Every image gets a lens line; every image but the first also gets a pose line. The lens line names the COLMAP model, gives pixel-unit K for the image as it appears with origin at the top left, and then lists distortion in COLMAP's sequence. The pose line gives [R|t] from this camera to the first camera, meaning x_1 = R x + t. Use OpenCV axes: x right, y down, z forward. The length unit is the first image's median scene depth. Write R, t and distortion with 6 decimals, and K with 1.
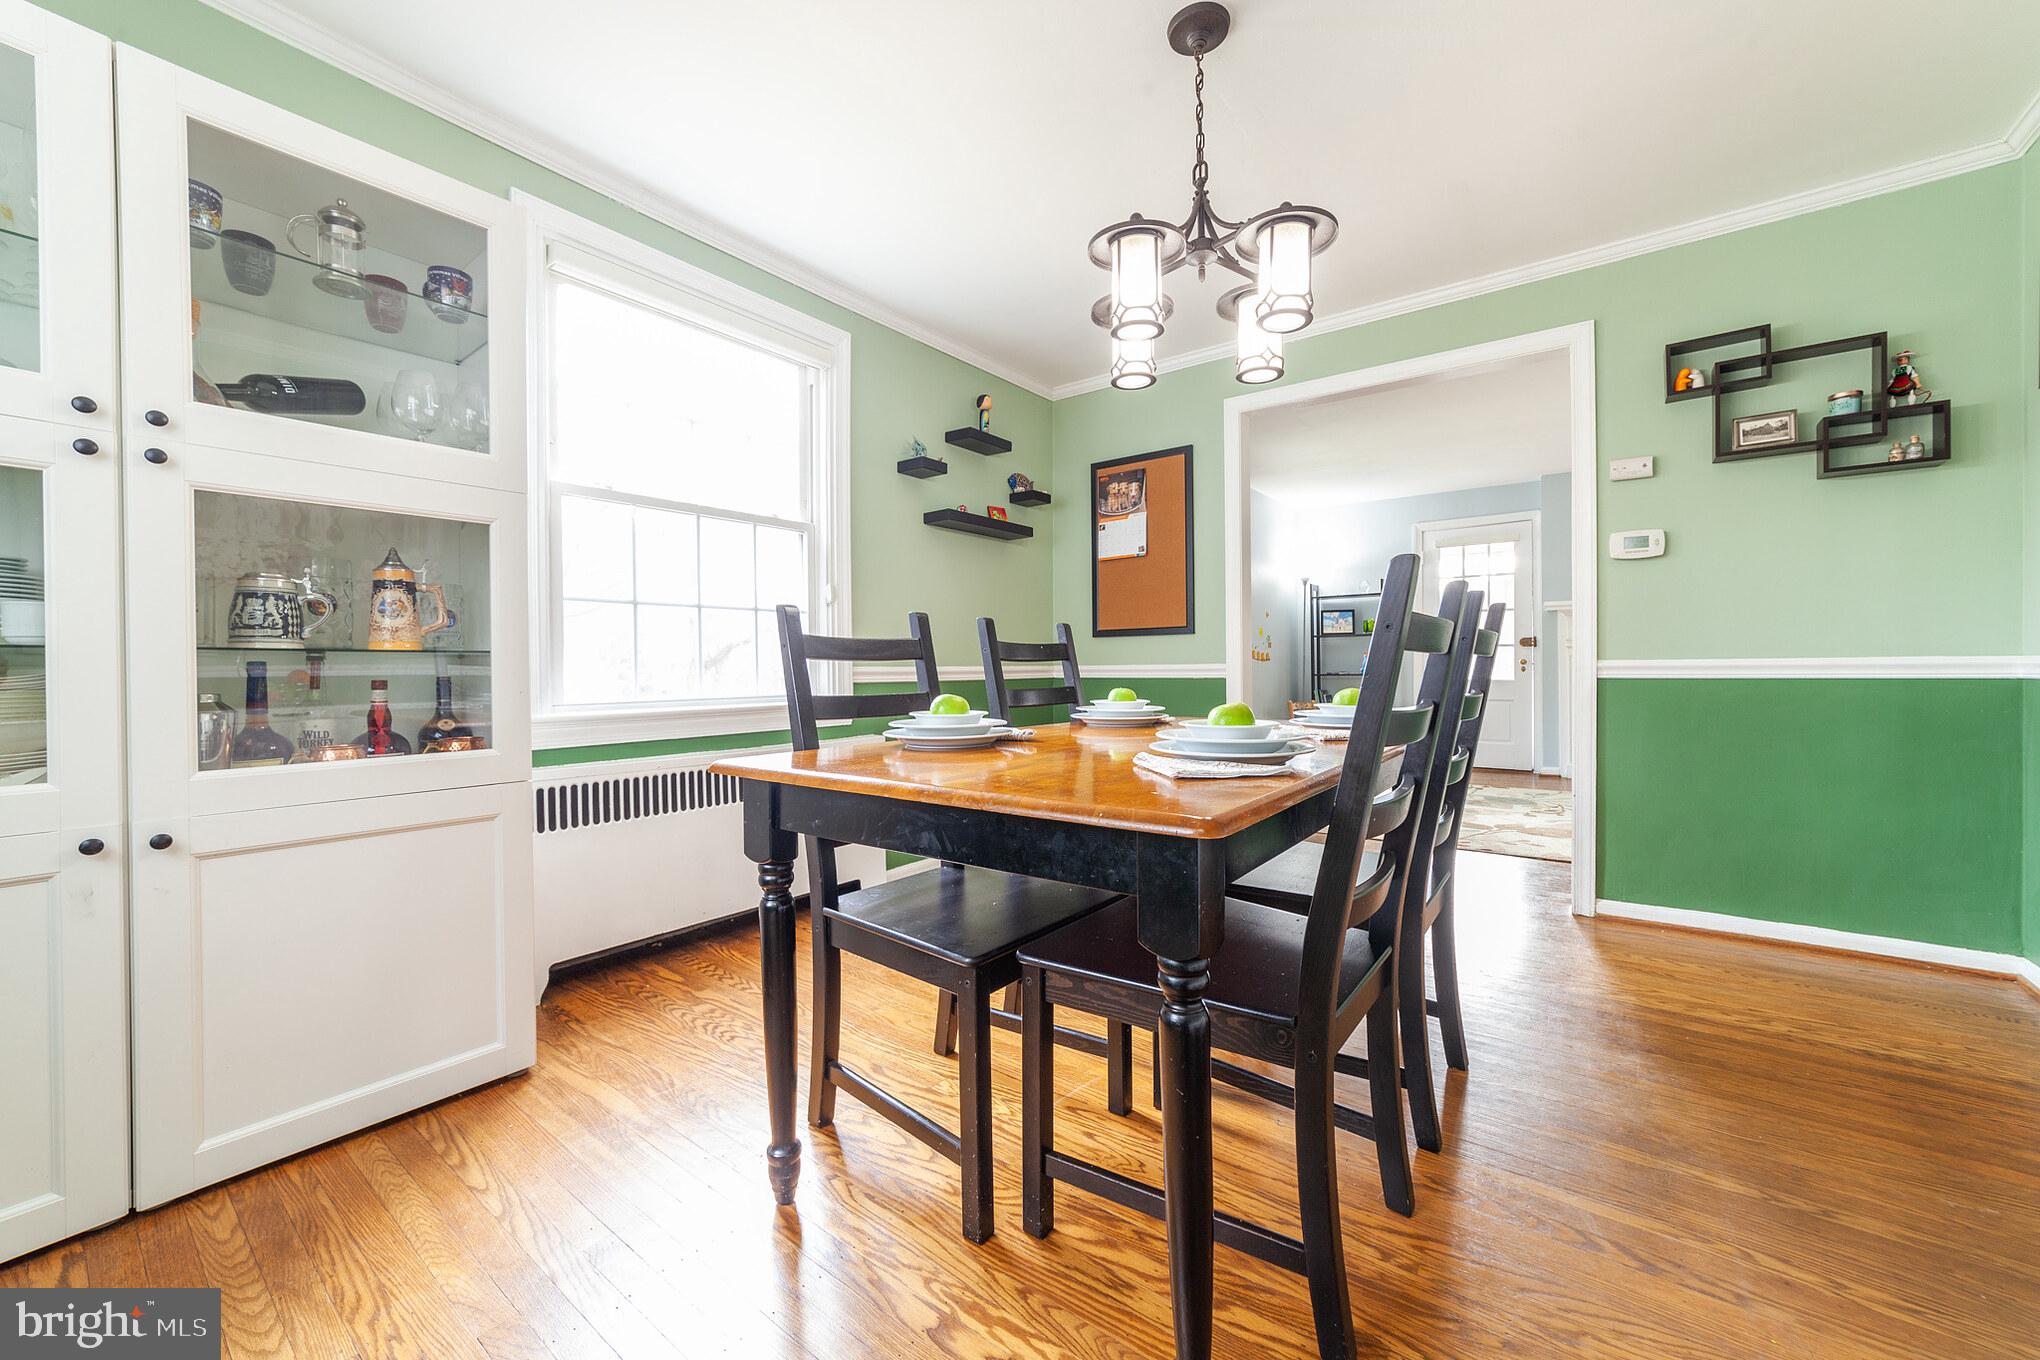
lens RADIAL K [[815.3, 0, 1020.0], [0, 815.3, 672.3], [0, 0, 1]] dist [-0.031704, 0.014341]
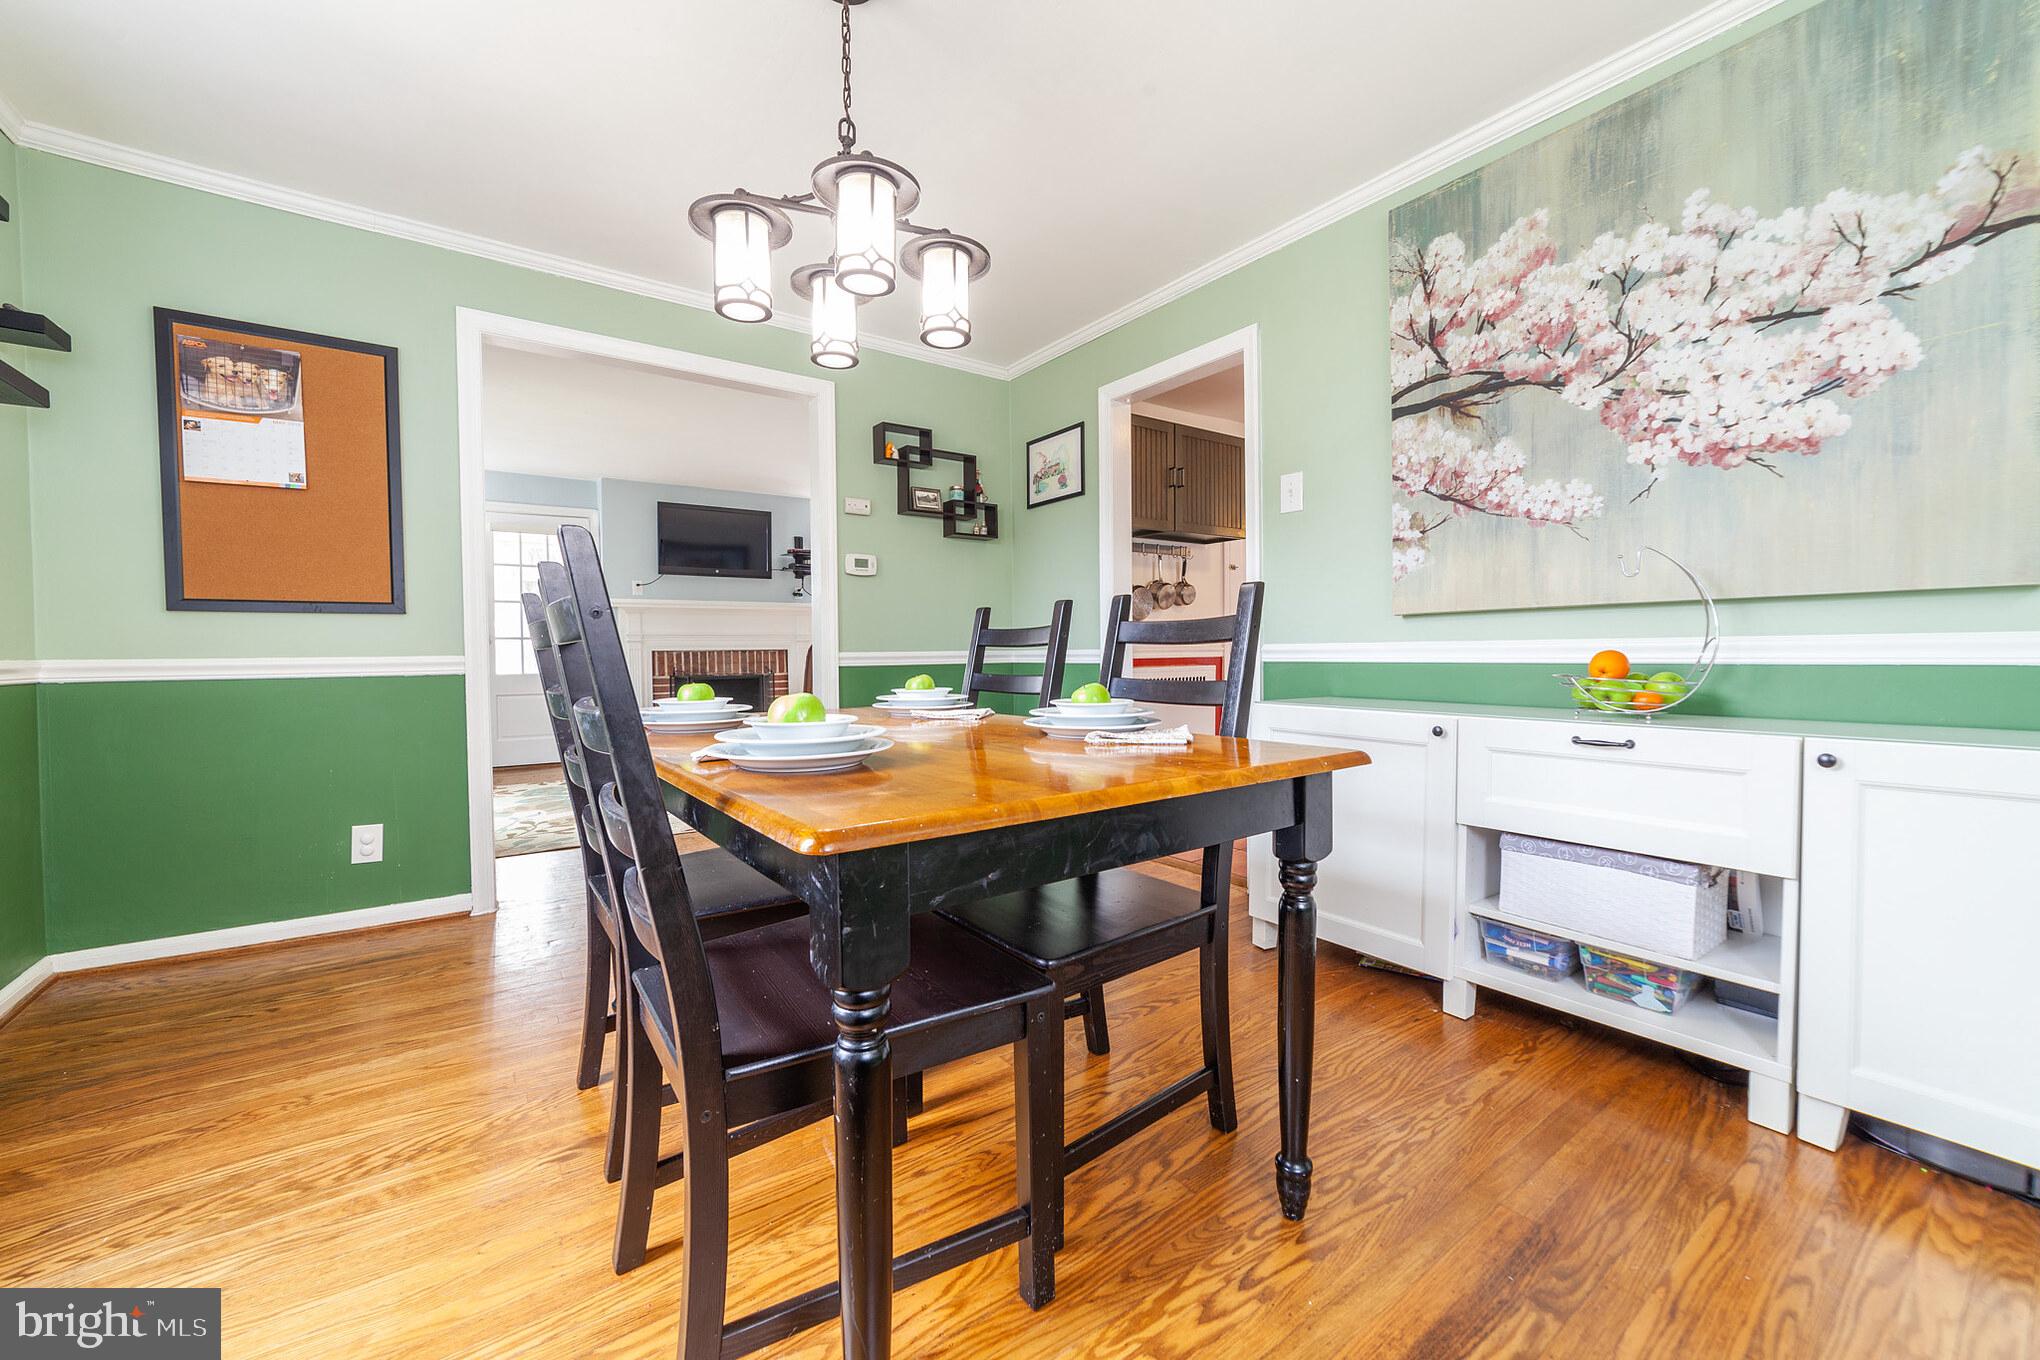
lens RADIAL K [[815.3, 0, 1020.0], [0, 815.3, 672.3], [0, 0, 1]] dist [-0.031704, 0.014341]
pose [[0.259816, -0.016298, 0.965521, -0.513425], [0.013676, 0.999819, 0.013196, 0.003497], [-0.965561, 0.009776, 0.259992, 0.451639]]
